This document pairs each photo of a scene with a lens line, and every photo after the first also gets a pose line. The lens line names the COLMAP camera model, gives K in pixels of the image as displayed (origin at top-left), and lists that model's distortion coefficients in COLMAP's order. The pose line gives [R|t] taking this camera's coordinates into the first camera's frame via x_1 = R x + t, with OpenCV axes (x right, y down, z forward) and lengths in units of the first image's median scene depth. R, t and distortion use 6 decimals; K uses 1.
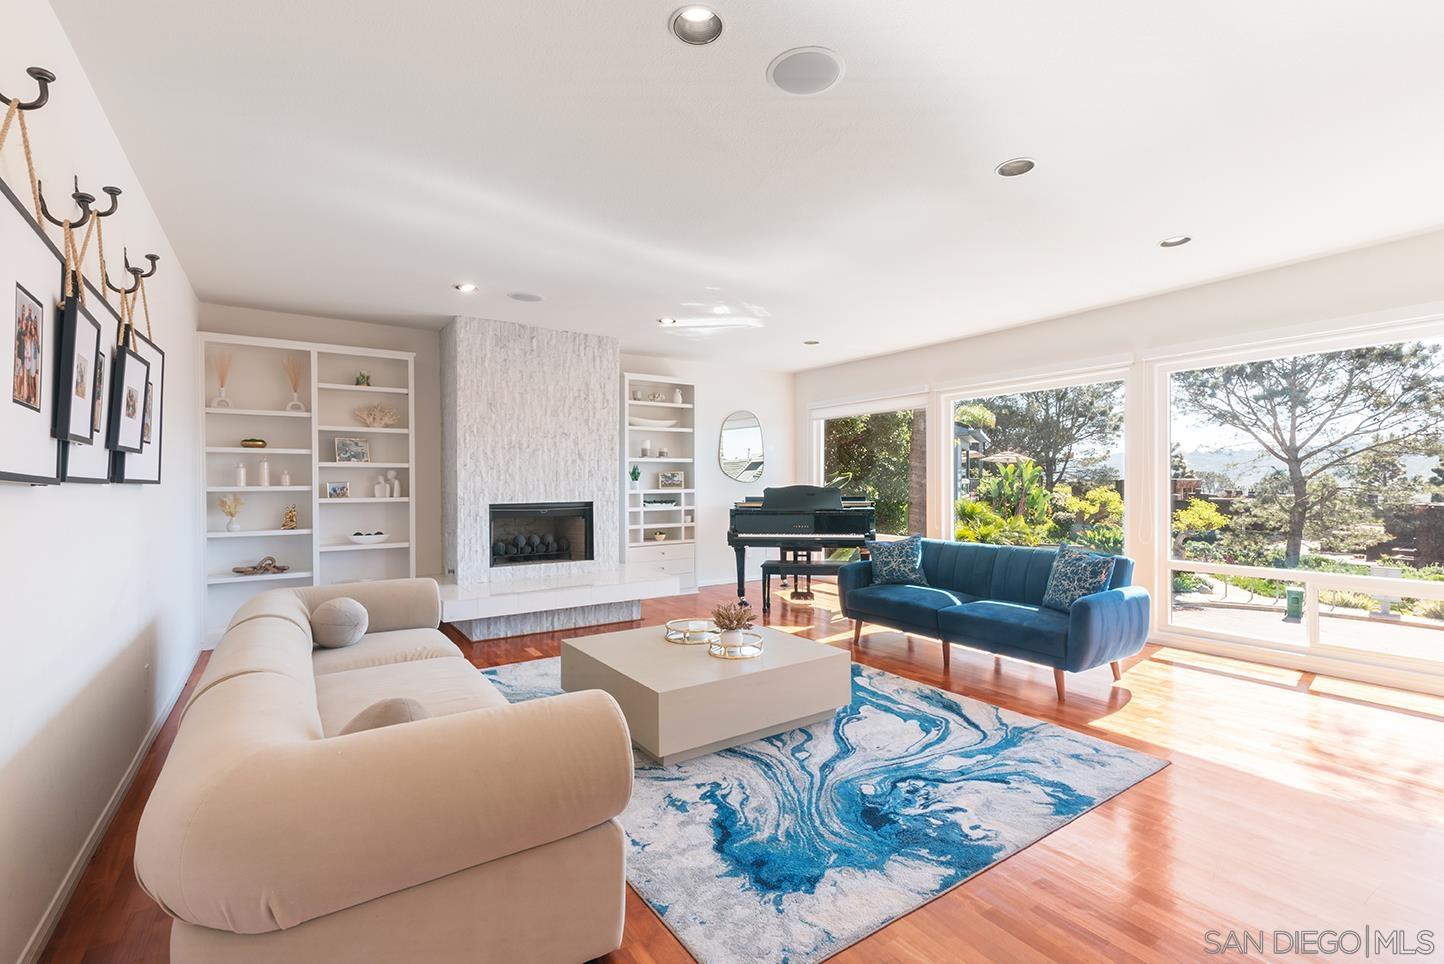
lens RADIAL K [[655.9, 0, 725.2], [0, 655.9, 483.3], [0, 0, 1]] dist [0.012163, -0.000274]
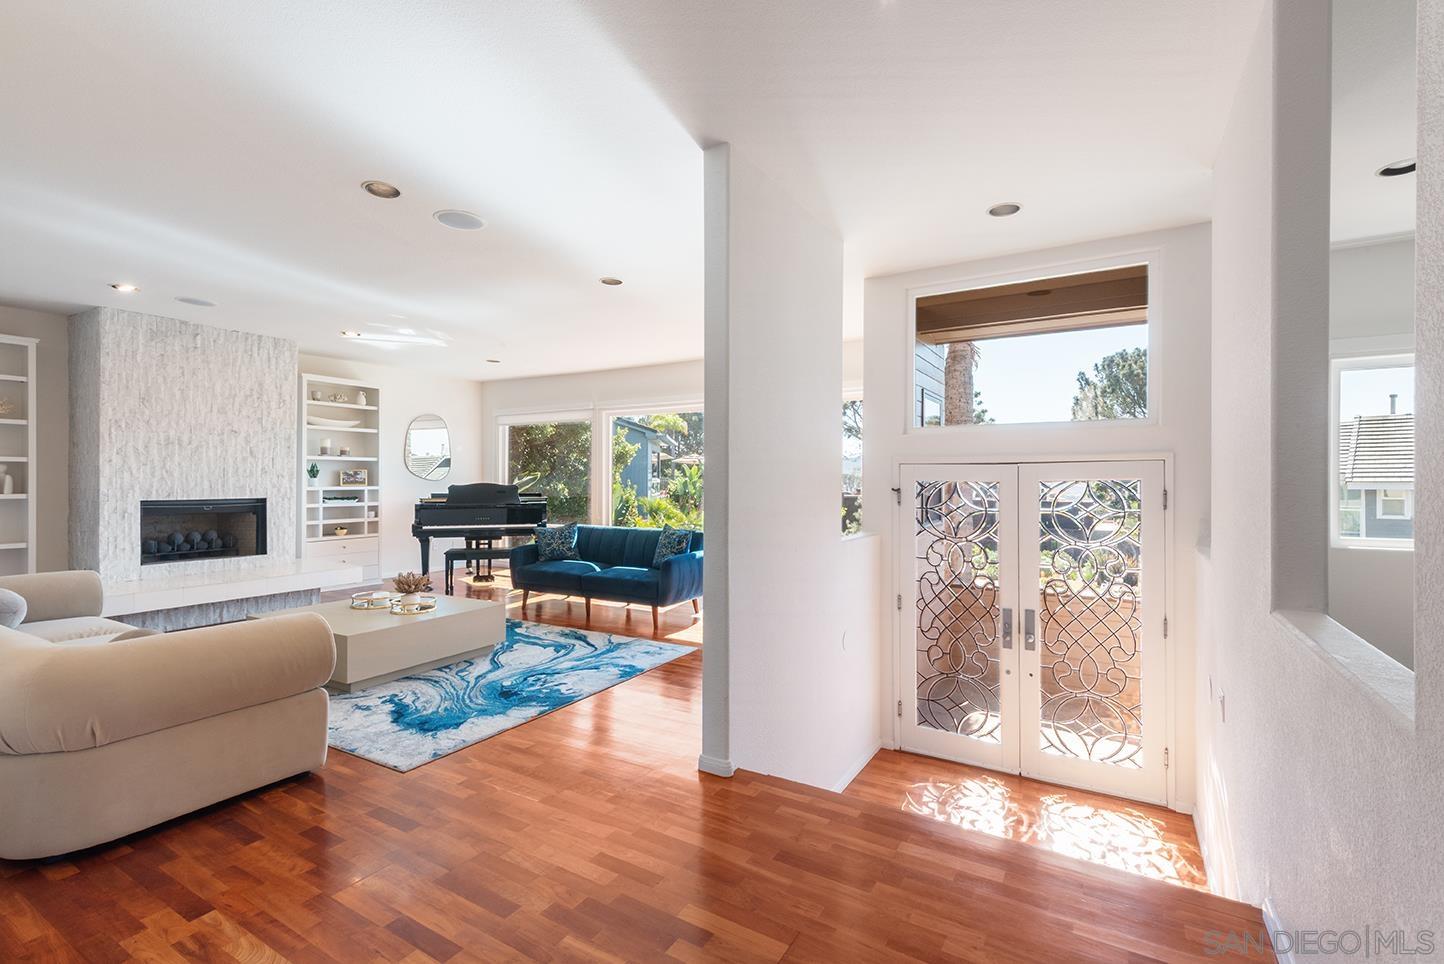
lens RADIAL K [[655.9, 0, 725.2], [0, 655.9, 483.3], [0, 0, 1]] dist [0.012163, -0.000274]
pose [[0.905786, 0.005086, 0.423706, 0.012514], [-0.005886, 0.999983, 0.000580, 0.000166], [-0.423695, -0.003019, 0.905800, -0.258594]]
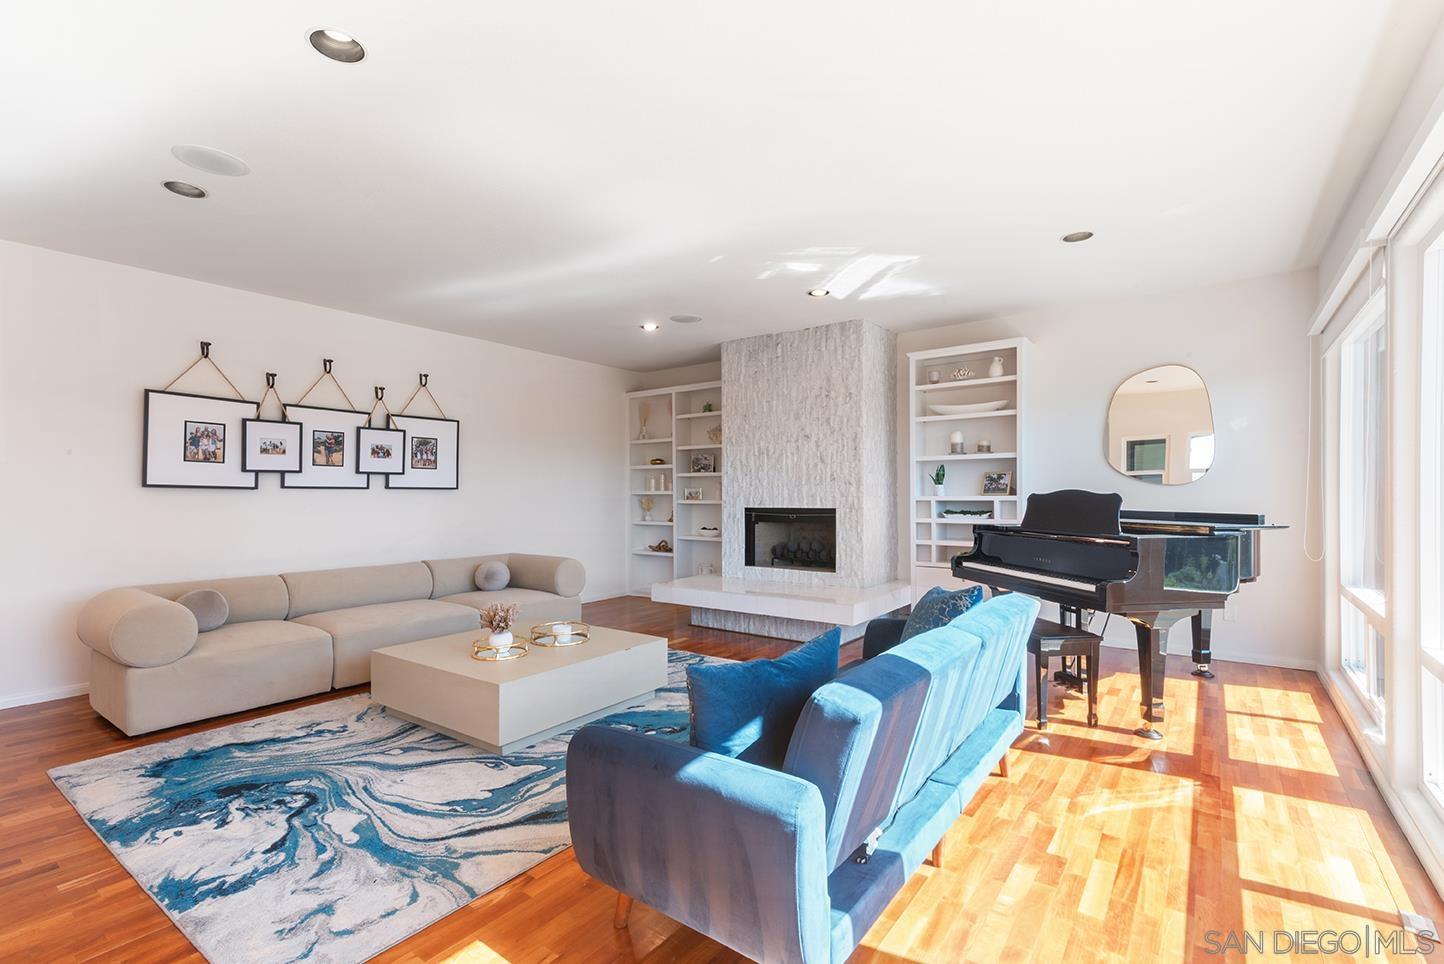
lens RADIAL K [[647.8, 0, 694.2], [0, 647.8, 494.0], [0, 0, 1]] dist [0.014746, 0.000009]
pose [[0.321006, 0.004827, -0.947065, 0.612157], [0.001971, 0.999981, 0.005764, 0.002808], [0.947075, -0.003717, 0.320990, 0.556746]]
